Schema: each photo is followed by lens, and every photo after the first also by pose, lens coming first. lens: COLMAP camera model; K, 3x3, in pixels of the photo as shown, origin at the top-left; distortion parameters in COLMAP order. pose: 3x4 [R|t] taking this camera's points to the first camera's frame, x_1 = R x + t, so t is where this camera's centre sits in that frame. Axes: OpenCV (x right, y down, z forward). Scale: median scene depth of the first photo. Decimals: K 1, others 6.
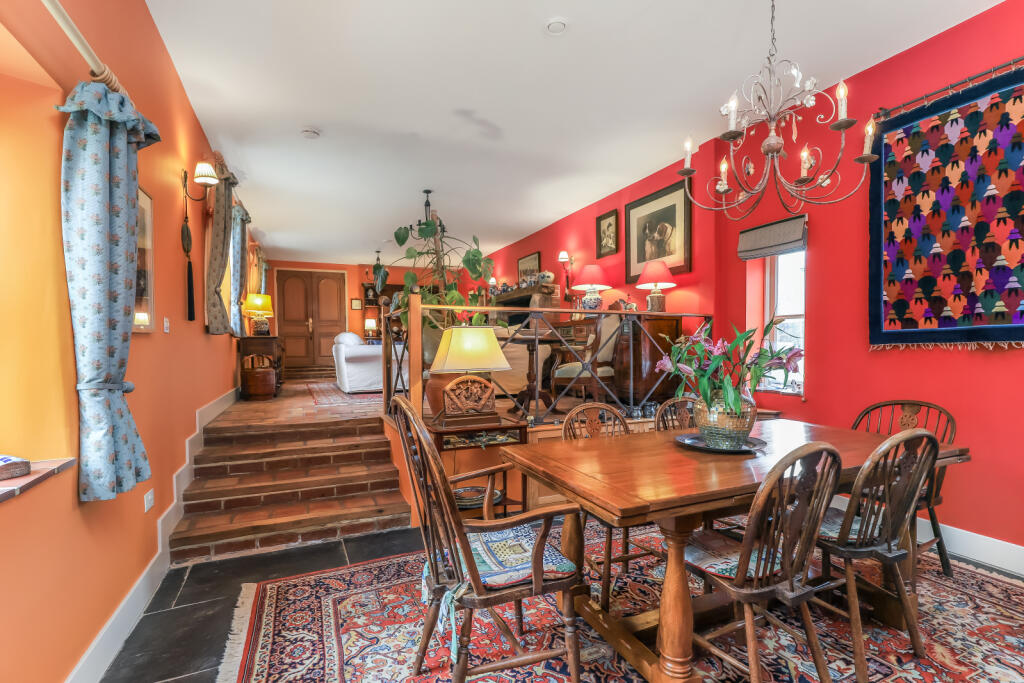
lens RADIAL K [[490.3, 0, 511.9], [0, 490.3, 357.7], [0, 0, 1]] dist [-0.000185, -0.000062]
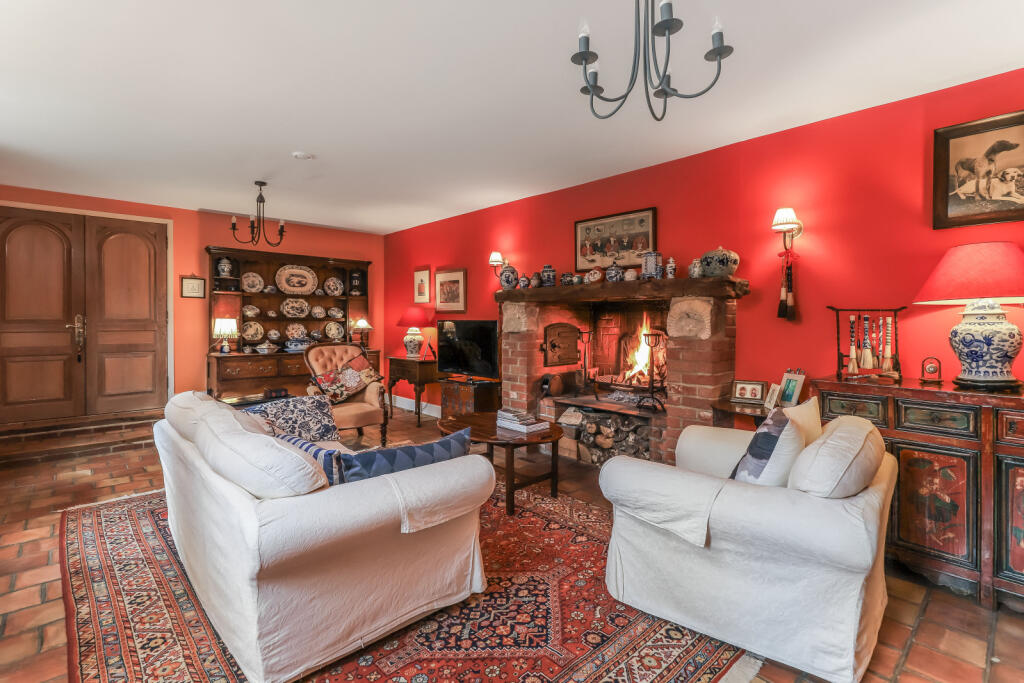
lens RADIAL K [[475.4, 0, 512.6], [0, 475.4, 321.1], [0, 0, 1]] dist [0.001500, -0.000206]
pose [[0.940211, 0.009984, 0.340447, -0.301680], [-0.002748, 0.999760, -0.021731, -0.112455], [-0.340582, 0.019496, 0.940013, 0.738472]]
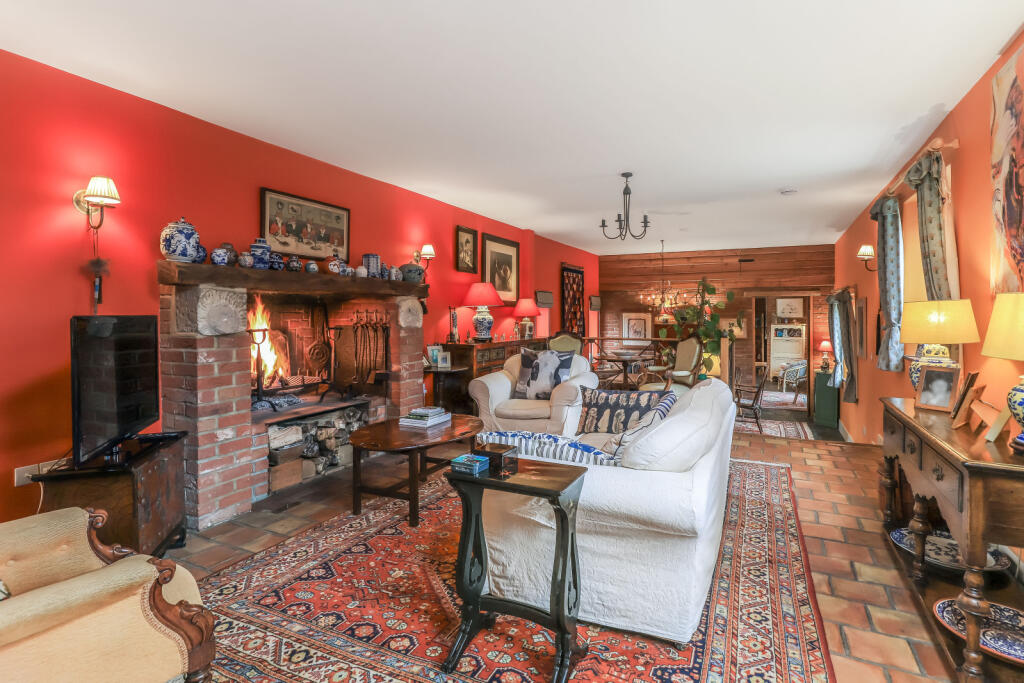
lens RADIAL K [[520.1, 0, 510.6], [0, 520.1, 312.8], [0, 0, 1]] dist [0.003784, 0.000360]
pose [[-0.646909, 0.007601, 0.762530, -0.614408], [0.022190, 0.999715, 0.008860, -0.130514], [-0.762244, 0.022653, -0.646893, 1.539269]]
